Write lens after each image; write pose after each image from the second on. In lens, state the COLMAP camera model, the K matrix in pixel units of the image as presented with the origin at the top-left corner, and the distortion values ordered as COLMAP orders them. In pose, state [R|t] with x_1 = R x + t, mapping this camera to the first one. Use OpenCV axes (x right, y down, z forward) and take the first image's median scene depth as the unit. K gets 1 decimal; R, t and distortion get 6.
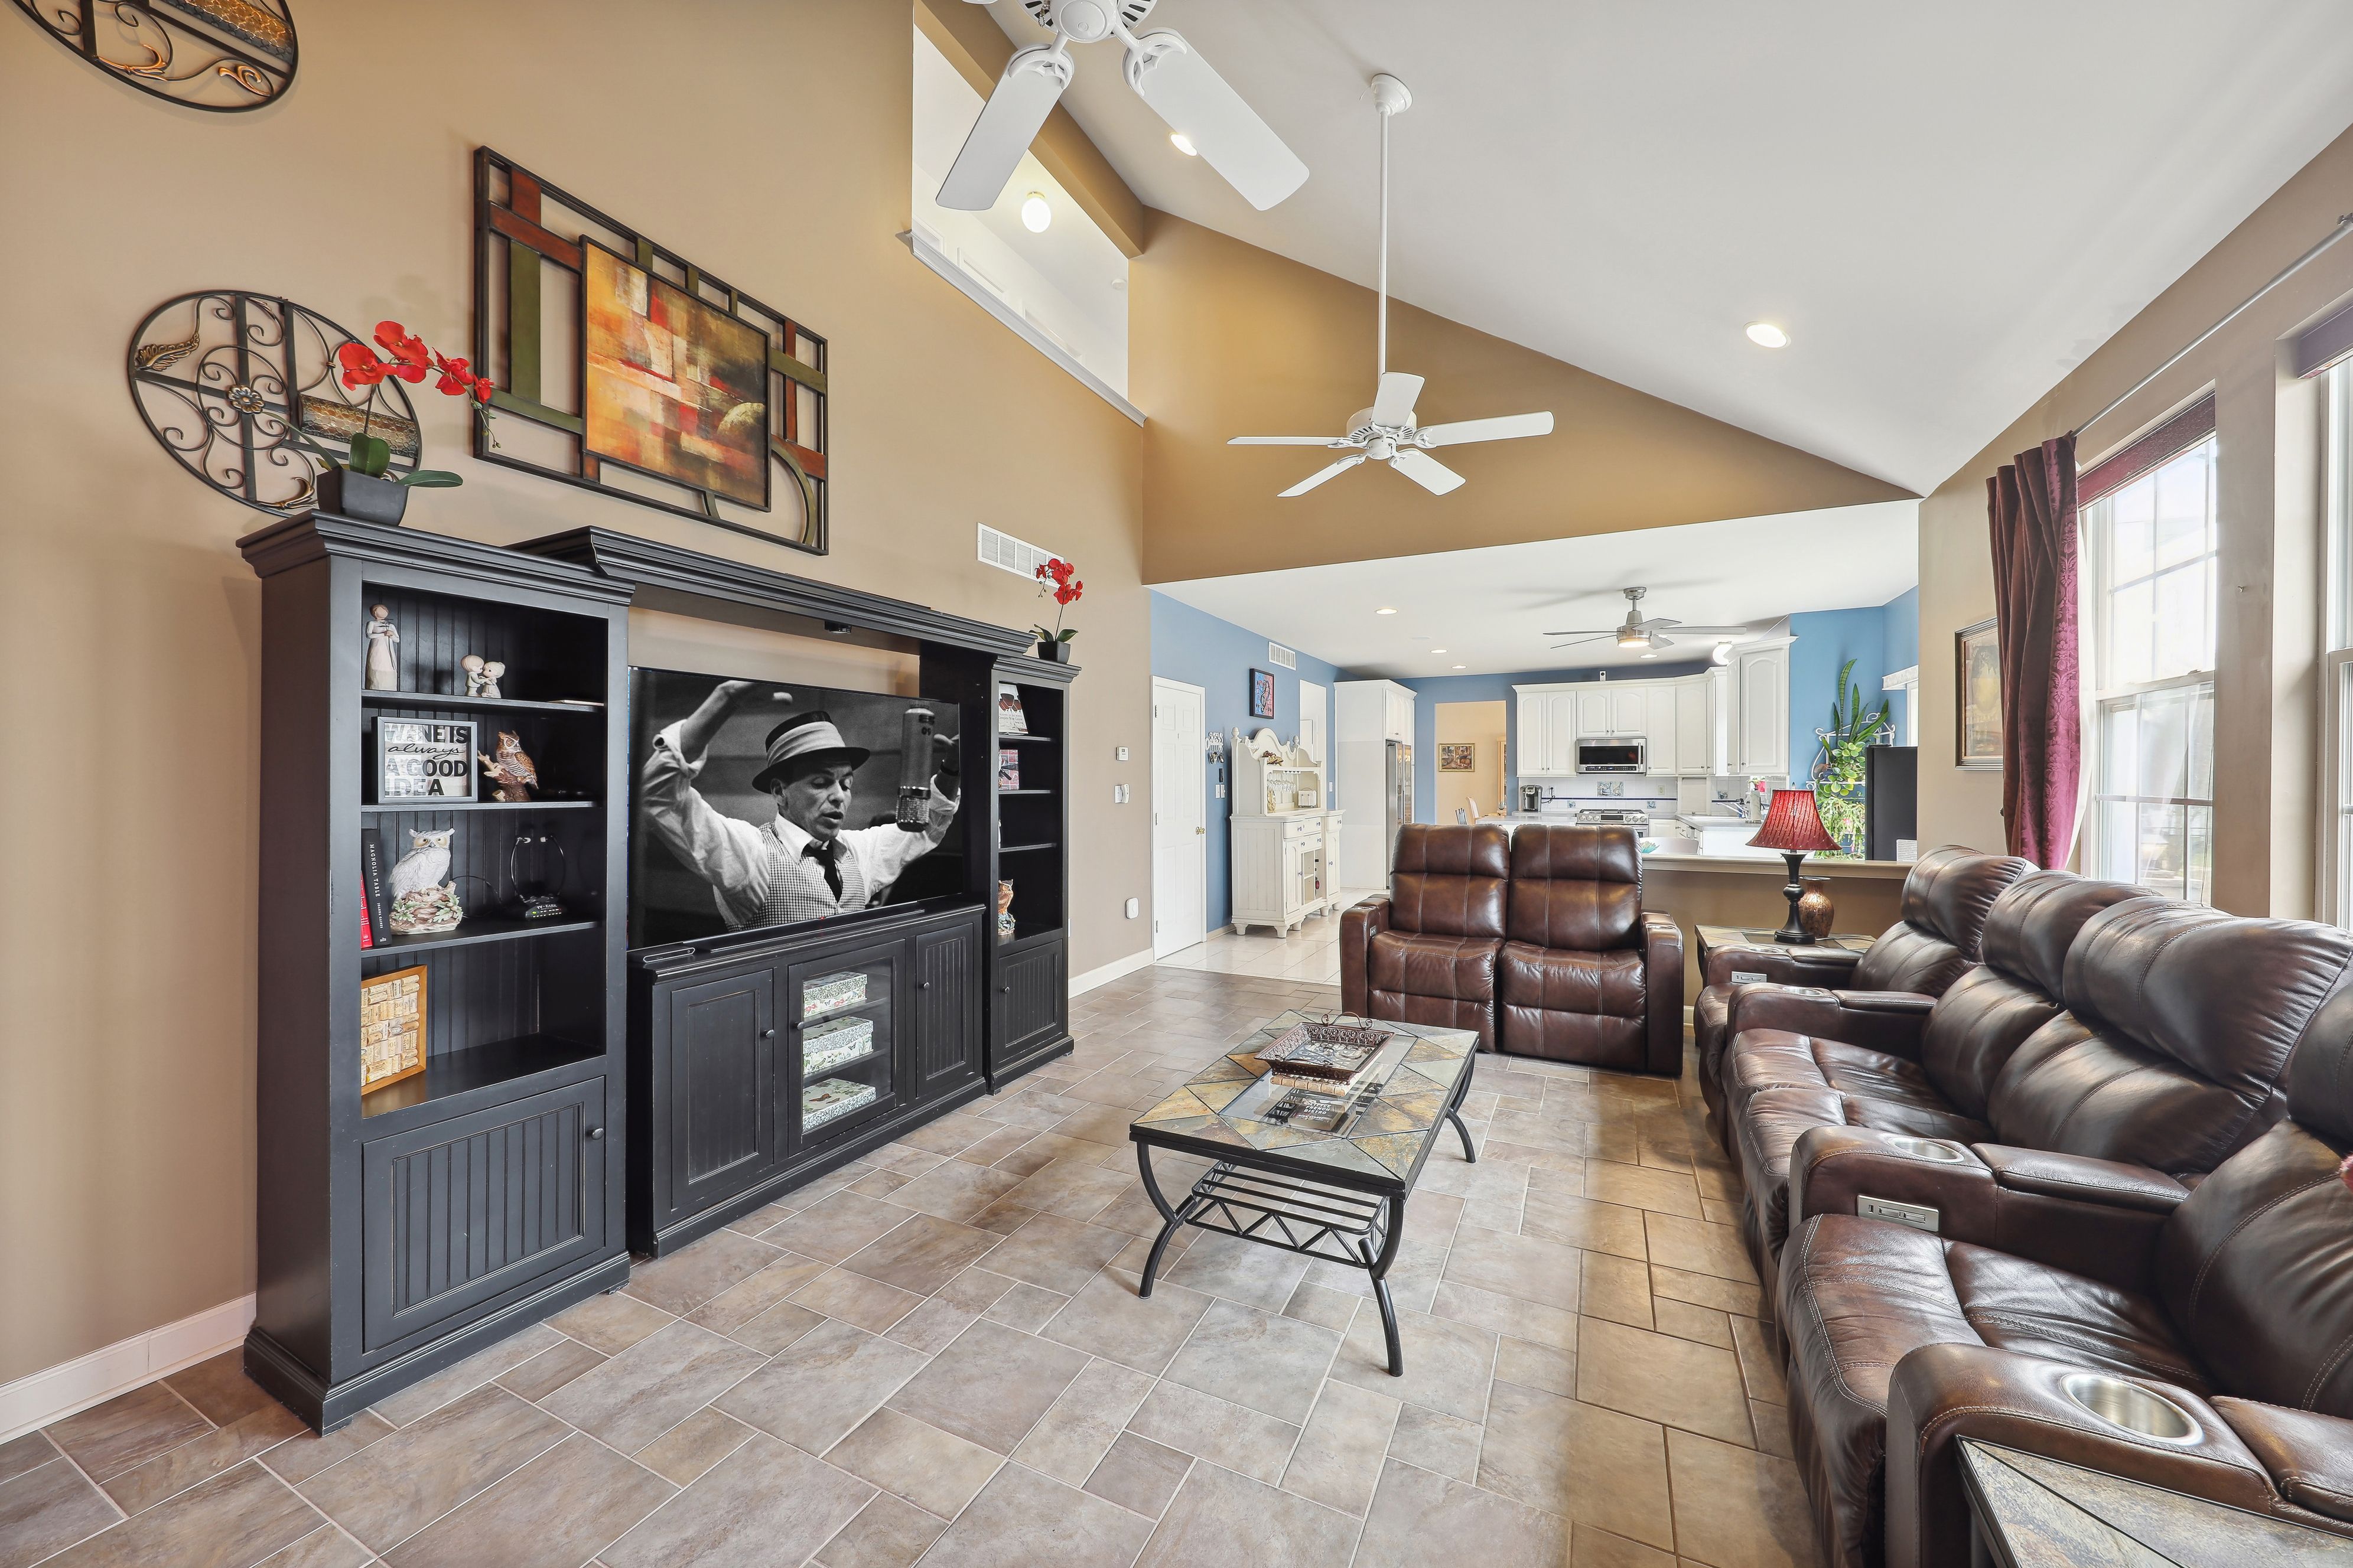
lens RADIAL K [[835.1, 0, 1176.5], [0, 835.1, 784.0], [0, 0, 1]] dist [-0.000243, -0.000095]
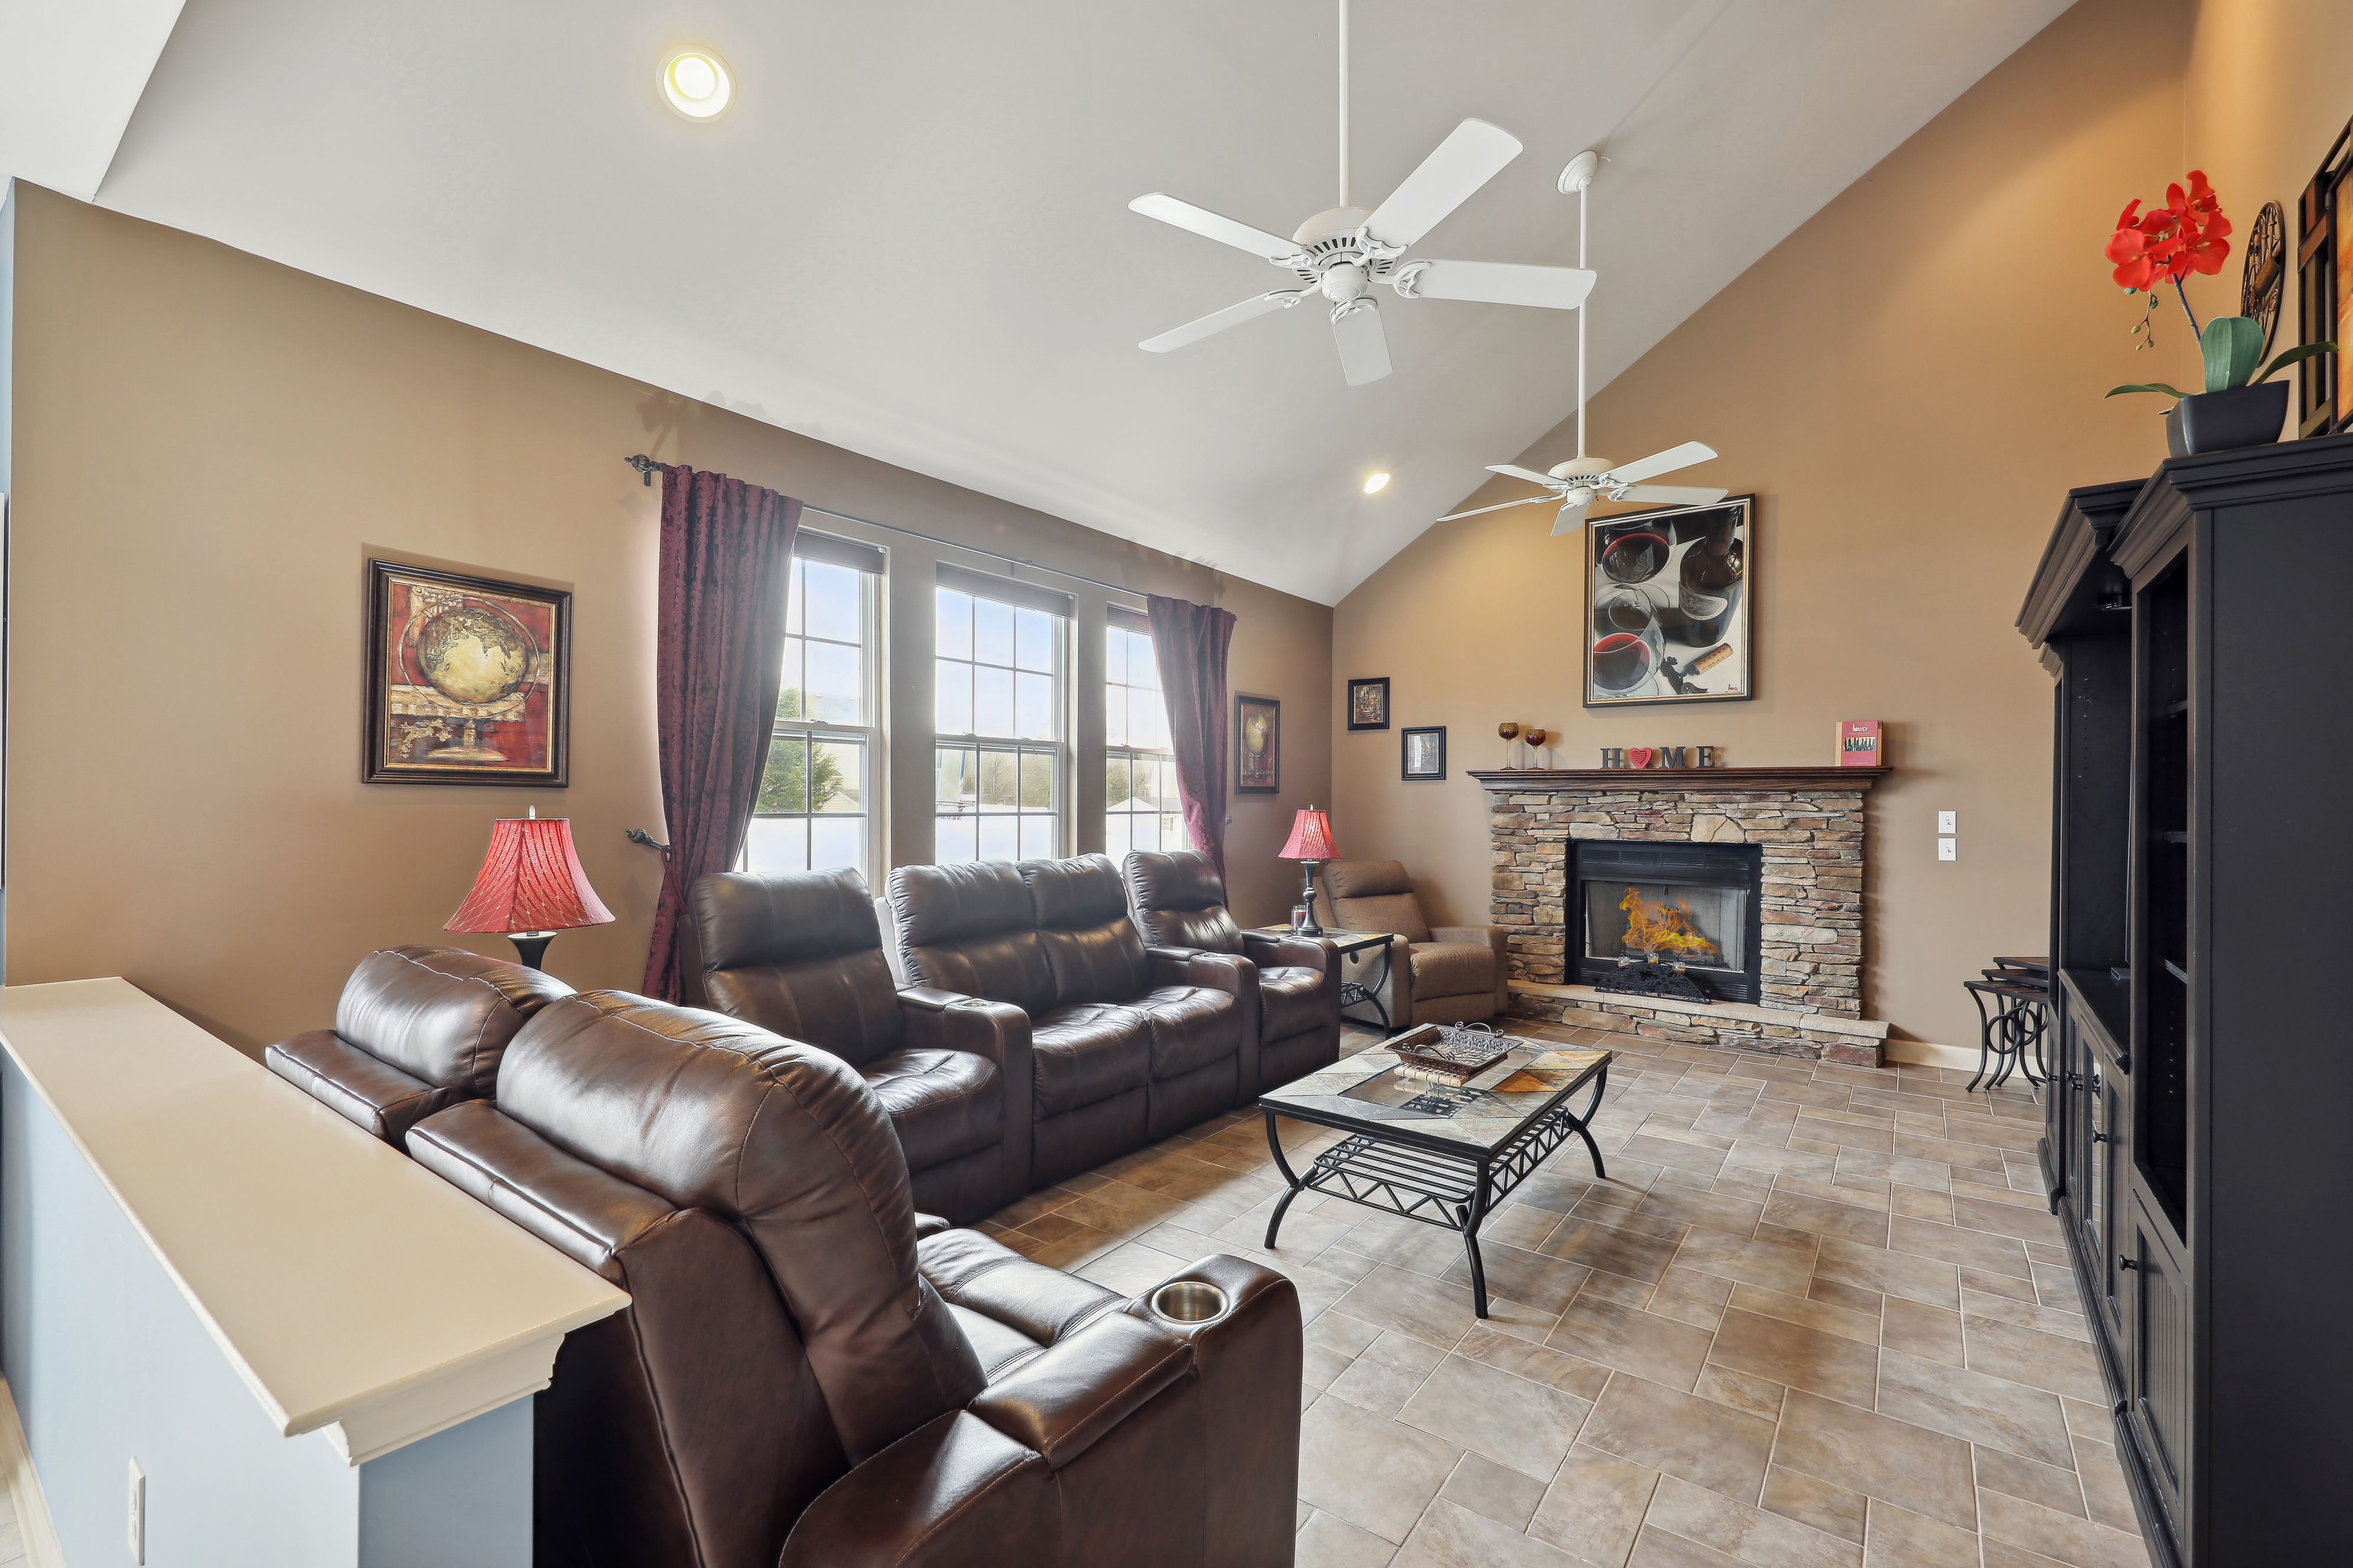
lens RADIAL K [[998.0, 0, 1176.5], [0, 998.0, 784.0], [0, 0, 1]] dist [0.001717, 0.000174]
pose [[-0.984346, -0.001176, 0.176242, 0.348801], [-0.002031, 0.999987, -0.004673, -0.022941], [-0.176235, -0.004957, -0.984336, 2.650585]]
